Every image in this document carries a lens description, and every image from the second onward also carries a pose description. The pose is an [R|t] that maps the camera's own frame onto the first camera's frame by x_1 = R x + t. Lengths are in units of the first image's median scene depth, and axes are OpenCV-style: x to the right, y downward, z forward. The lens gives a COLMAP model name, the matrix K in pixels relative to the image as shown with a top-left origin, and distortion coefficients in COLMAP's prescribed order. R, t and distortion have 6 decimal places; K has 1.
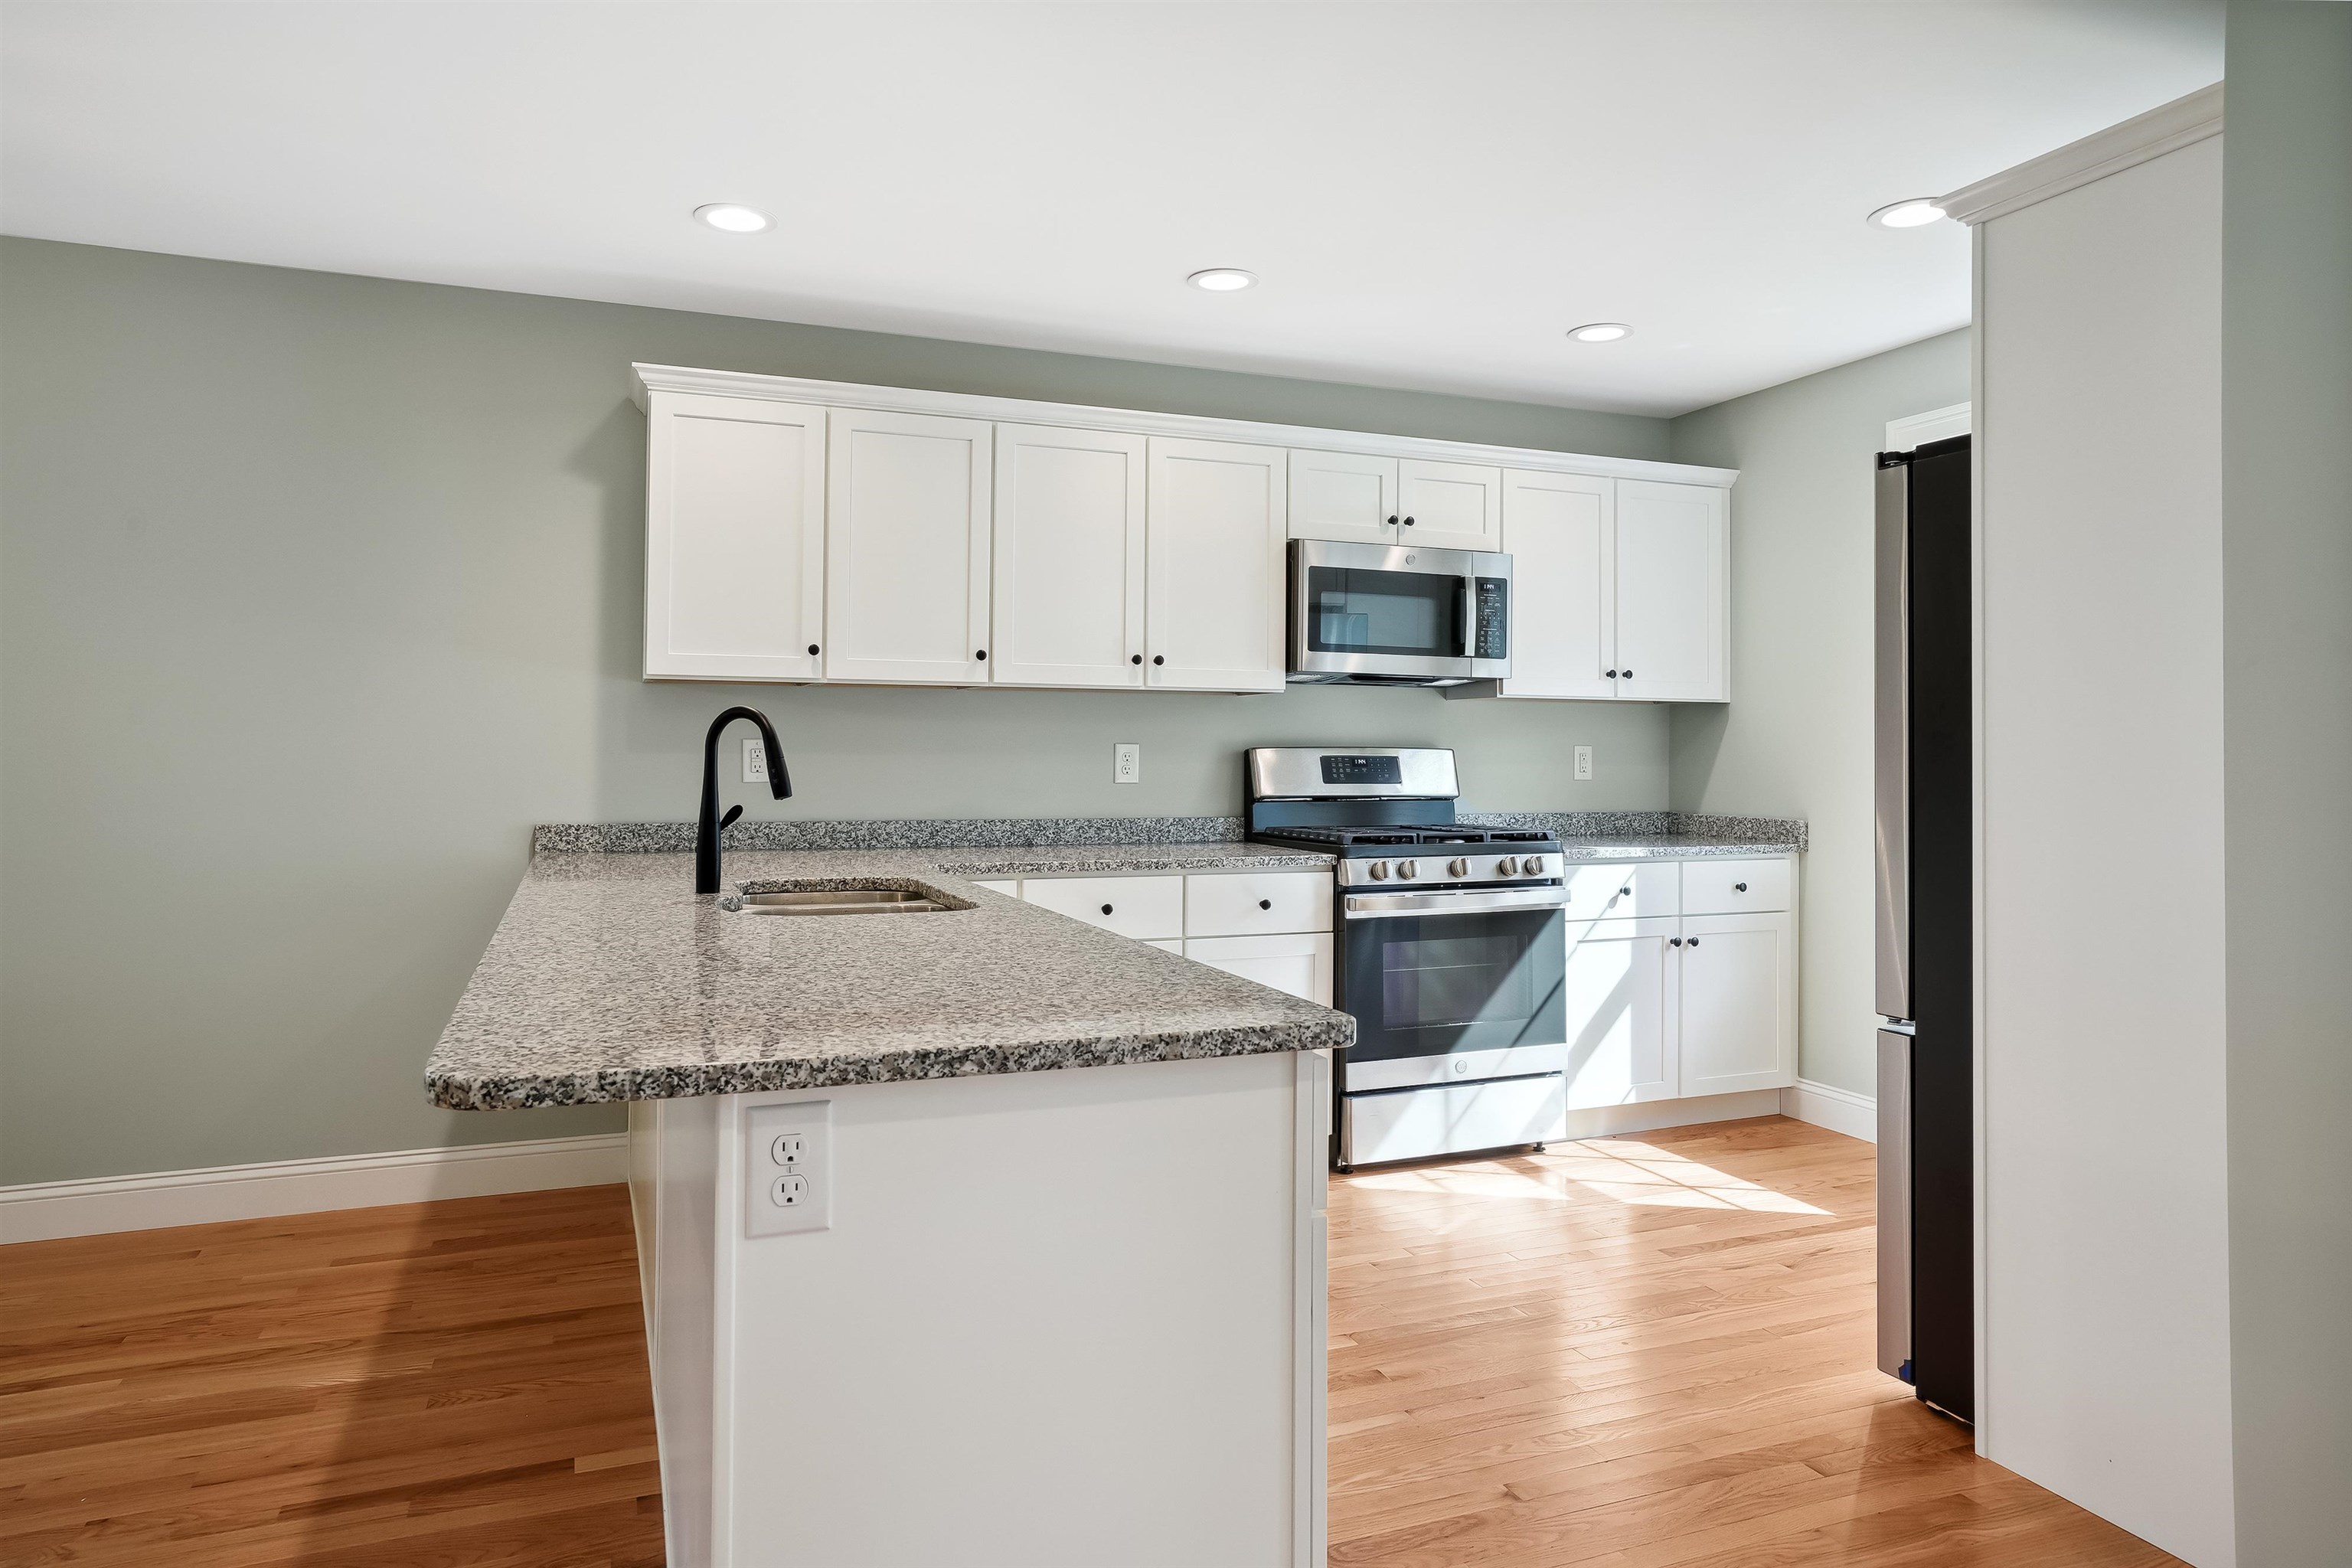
lens RADIAL K [[1439.9, 0, 1174.8], [0, 1439.9, 734.2], [0, 0, 1]] dist [-0.006884, 0.016414]
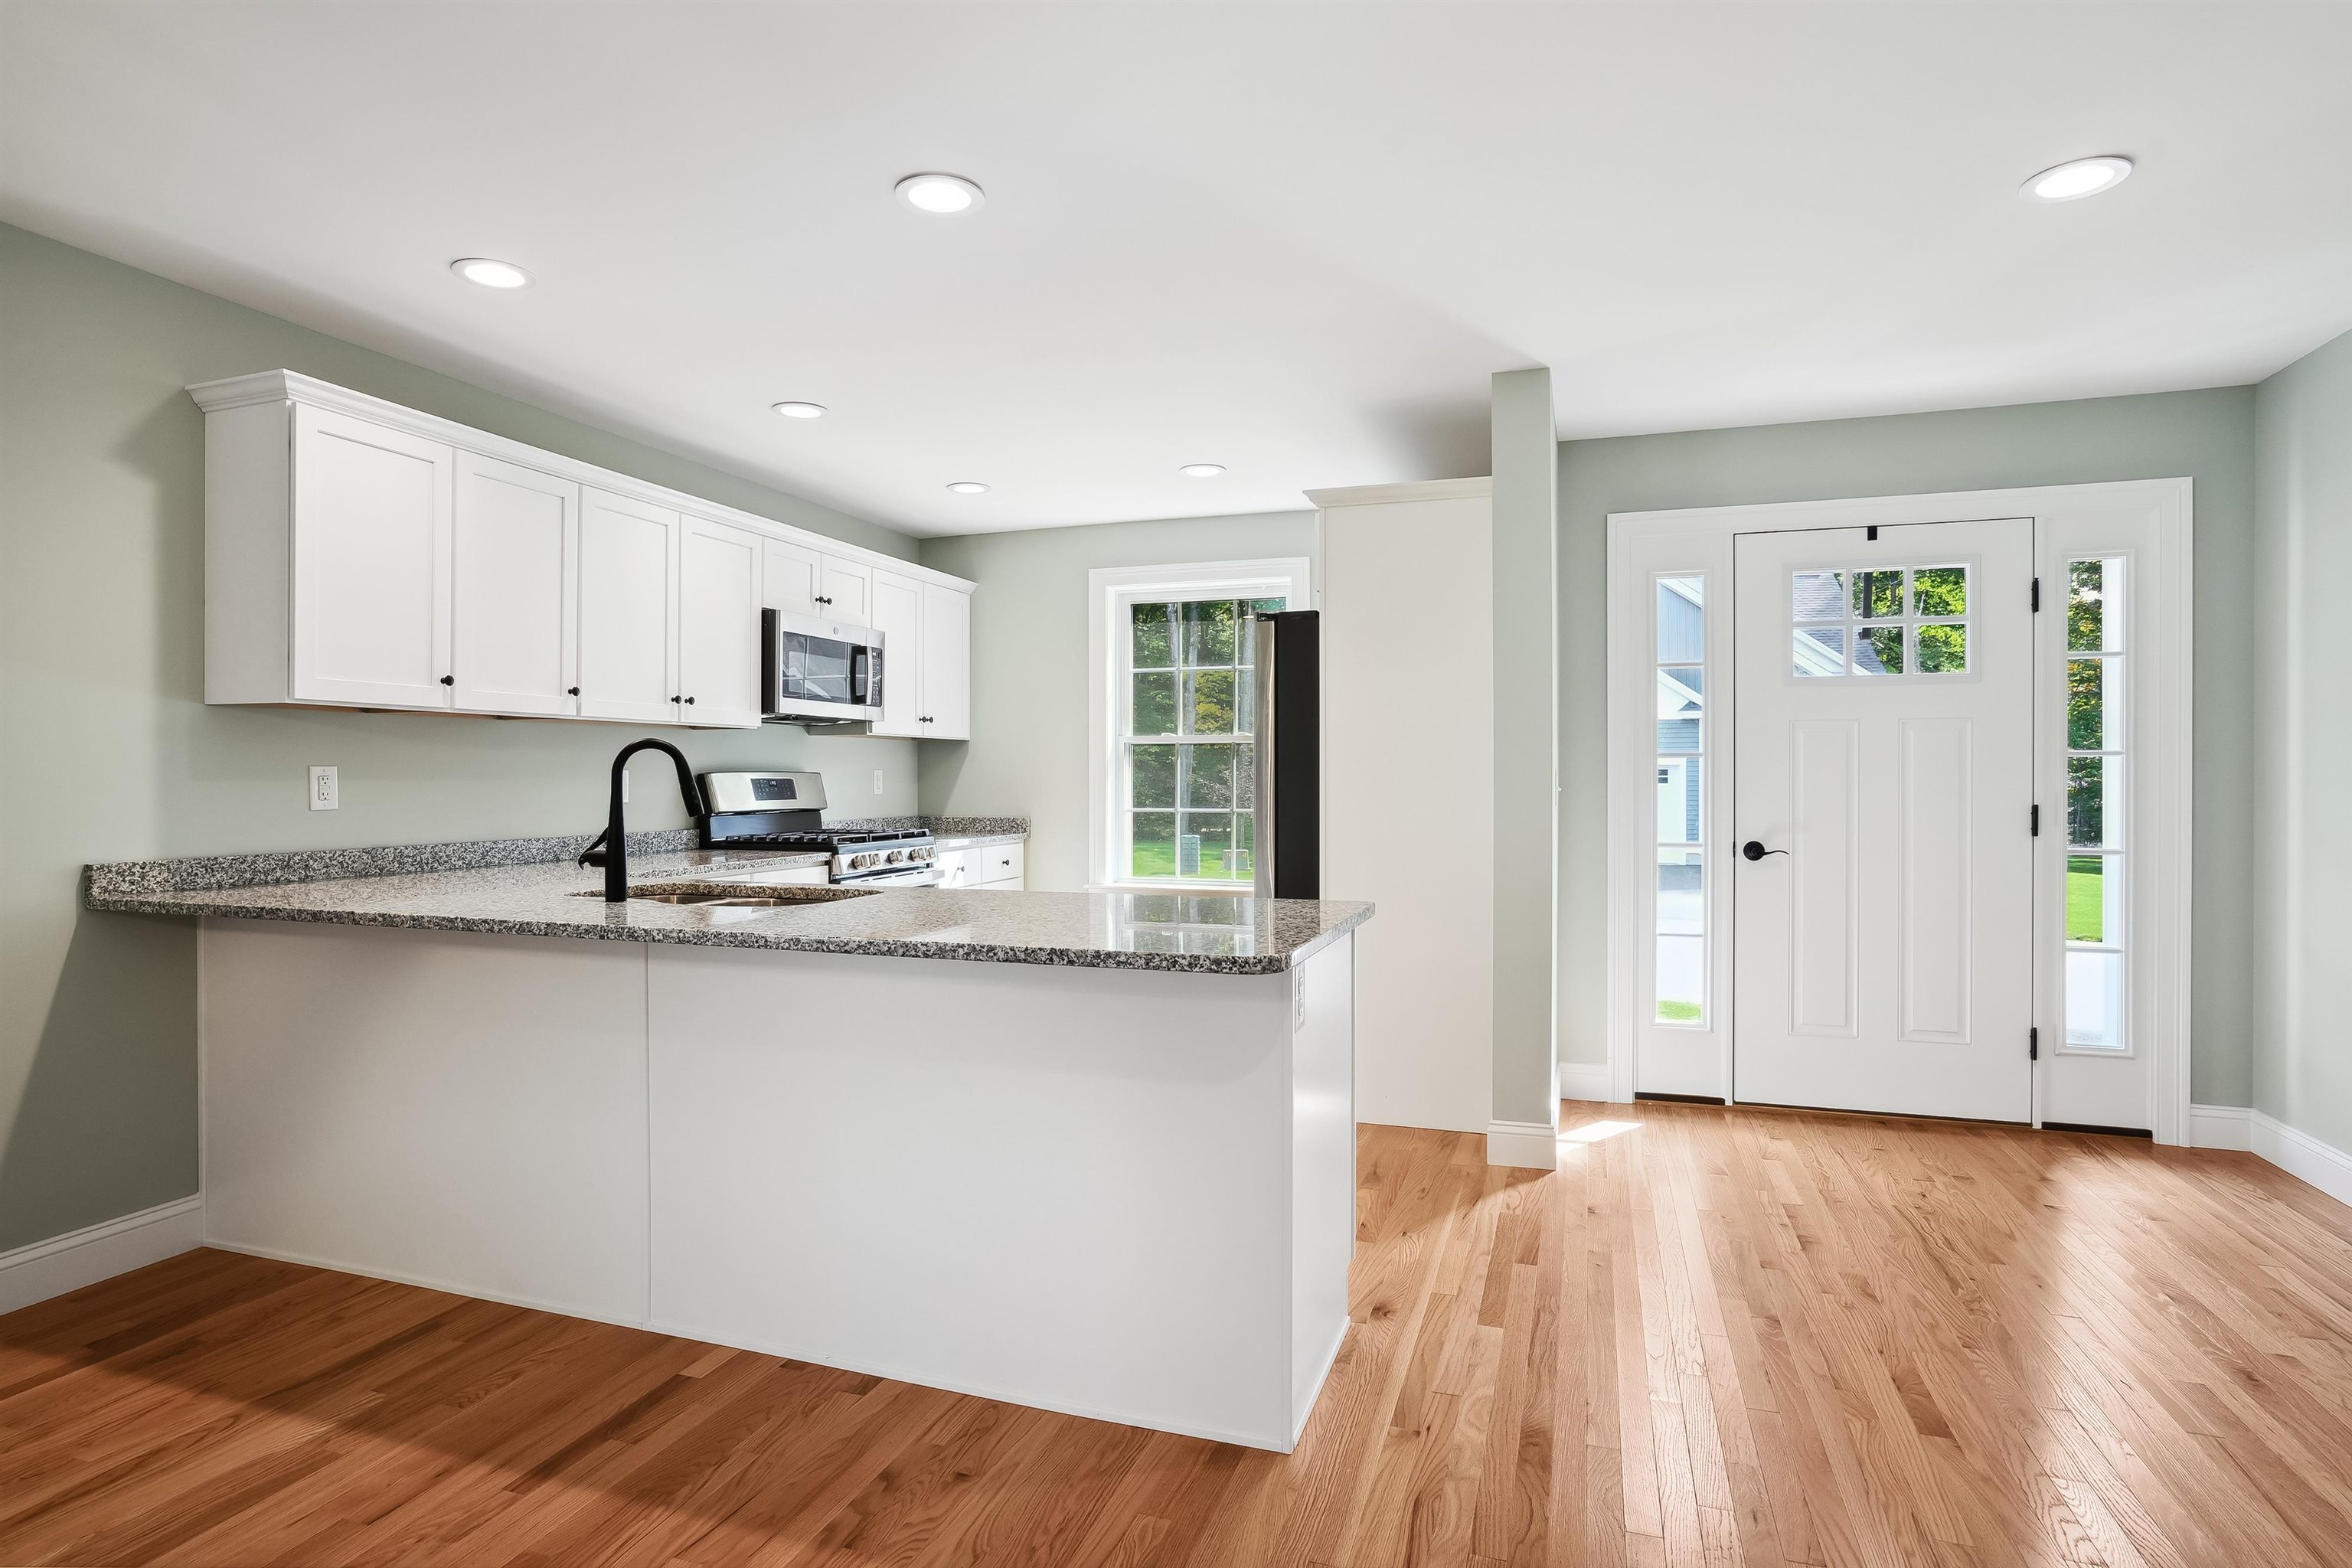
lens RADIAL K [[1225.2, 0, 1166.4], [0, 1225.2, 771.1], [0, 0, 1]] dist [-0.041323, 0.028329]
pose [[0.655739, -0.004497, 0.754974, -0.544126], [-0.002550, 0.999963, 0.008172, -0.001342], [-0.754983, -0.007284, 0.655704, 0.028993]]
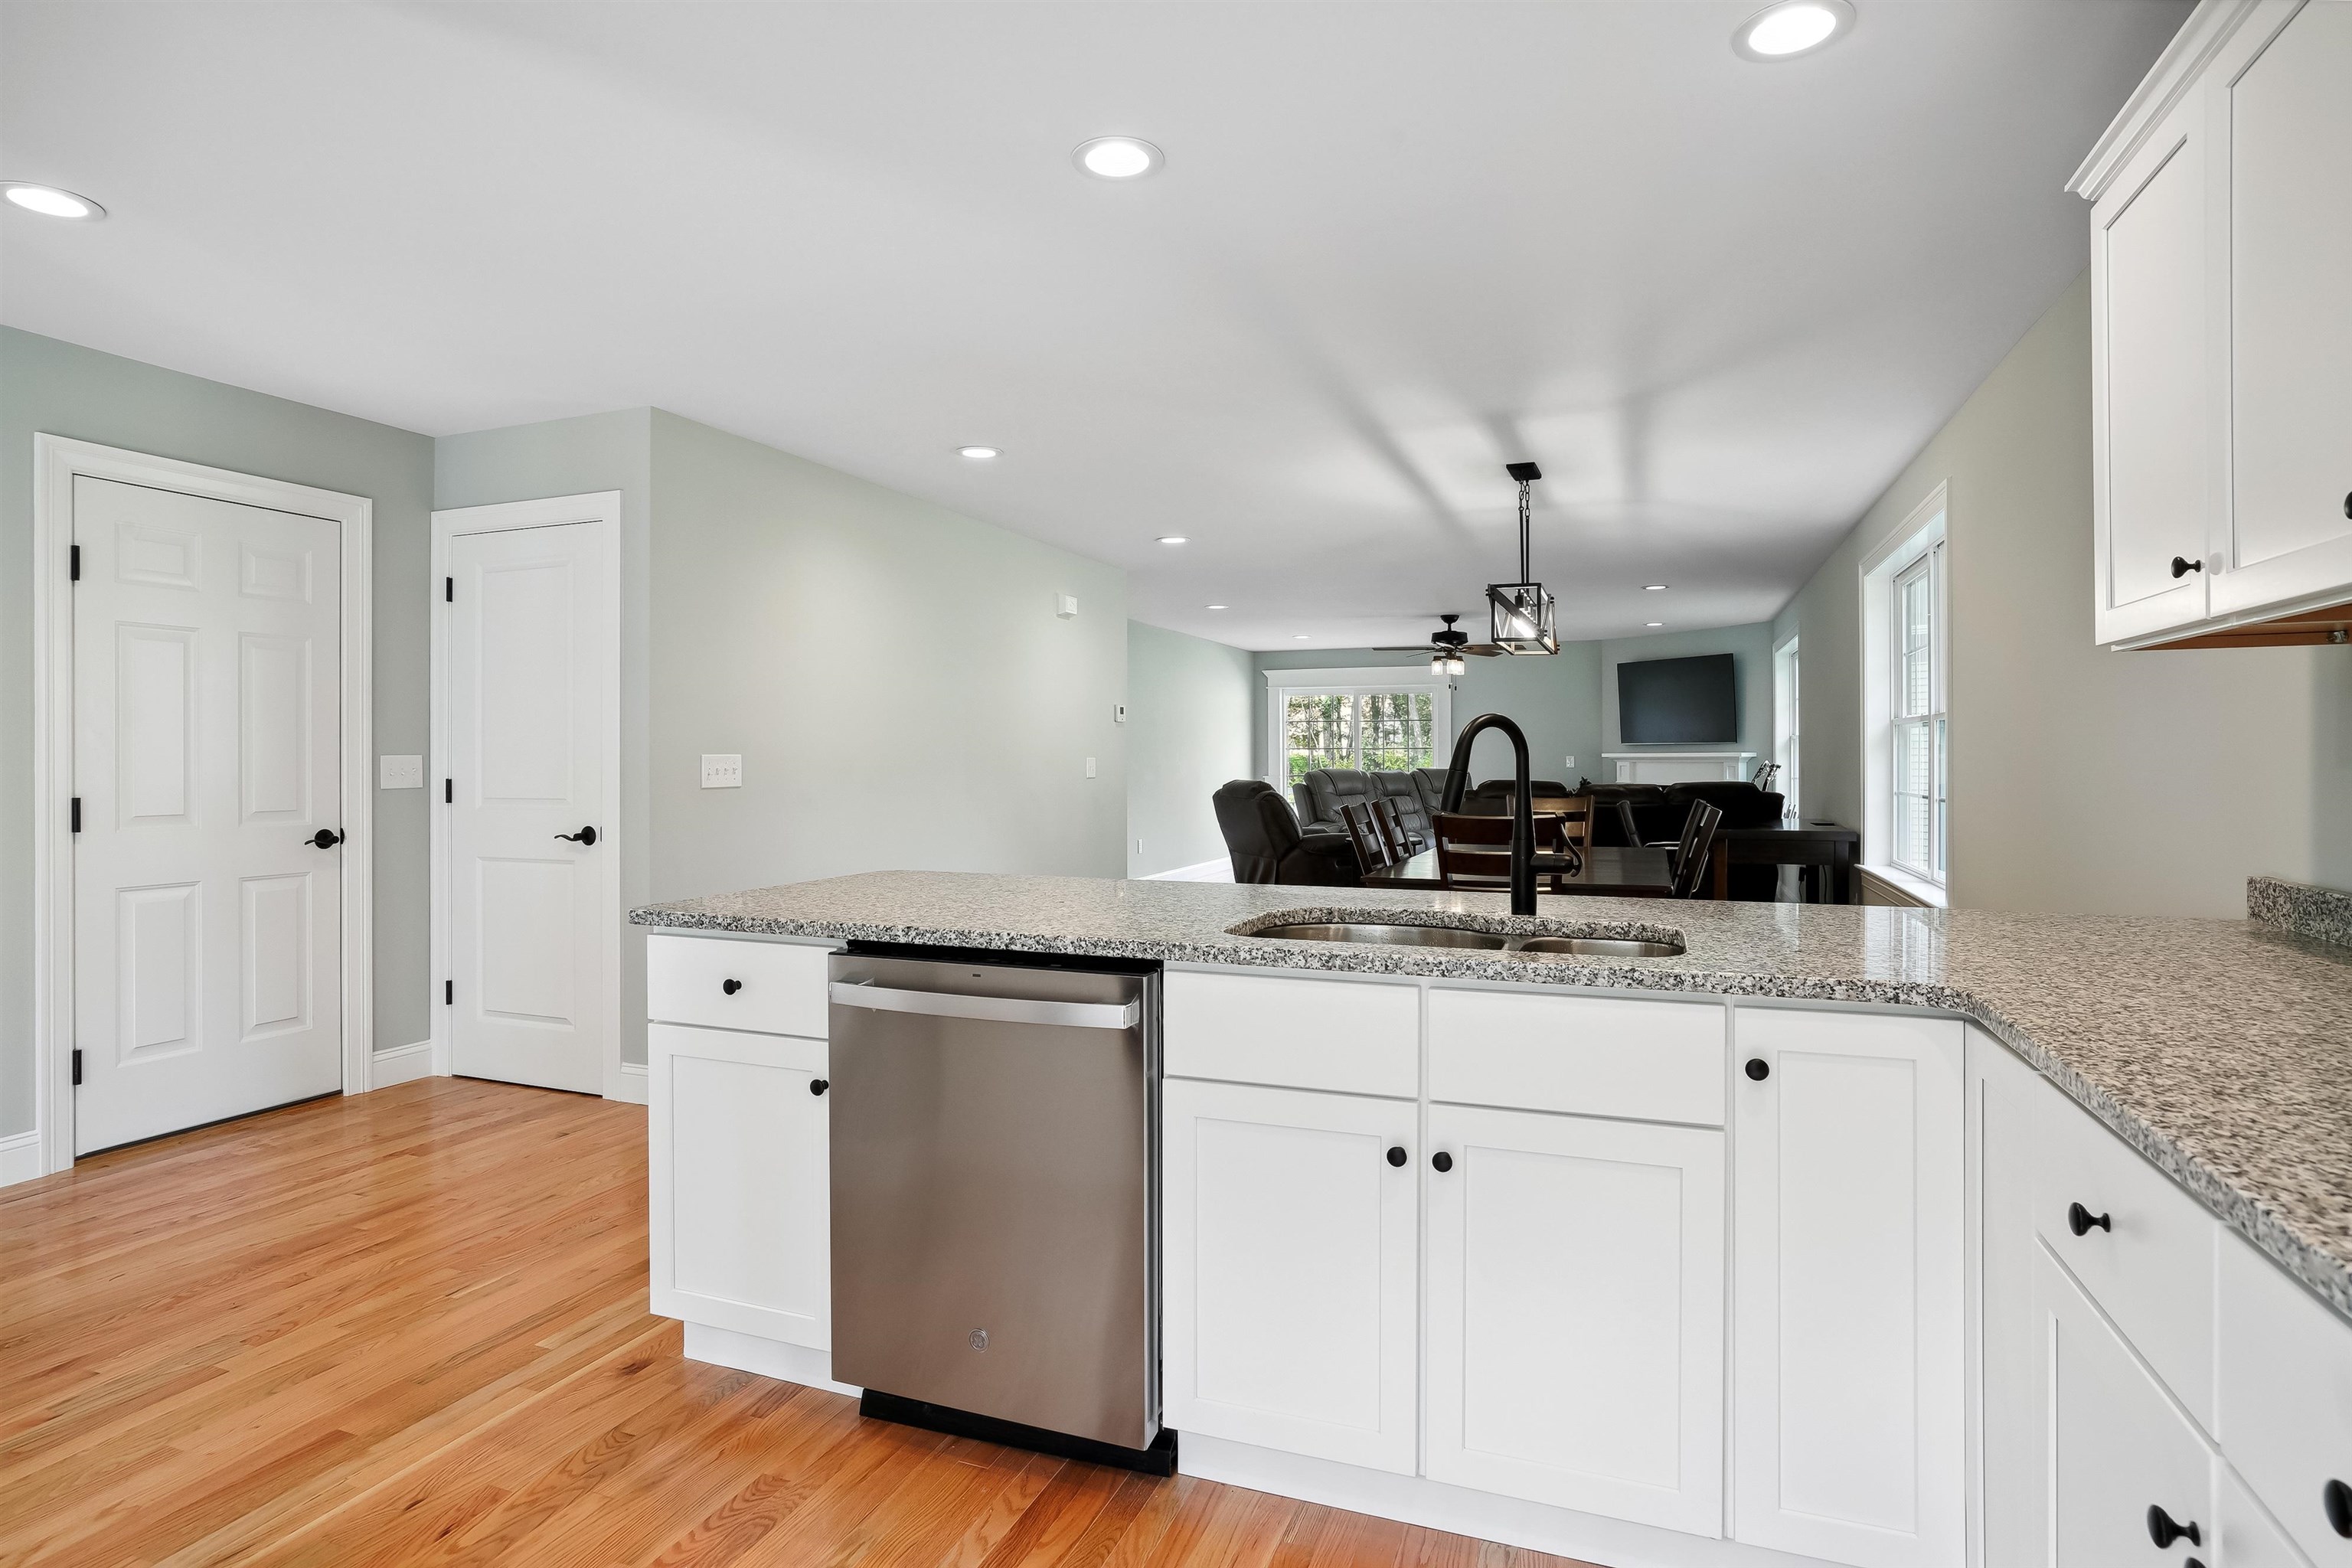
lens RADIAL K [[1225.2, 0, 1166.4], [0, 1225.2, 771.1], [0, 0, 1]] dist [-0.041323, 0.028329]
pose [[-0.690003, 0.000467, -0.723807, 0.288576], [0.005041, 0.999979, -0.004160, 0.016613], [0.723789, -0.006519, -0.689990, 0.974649]]
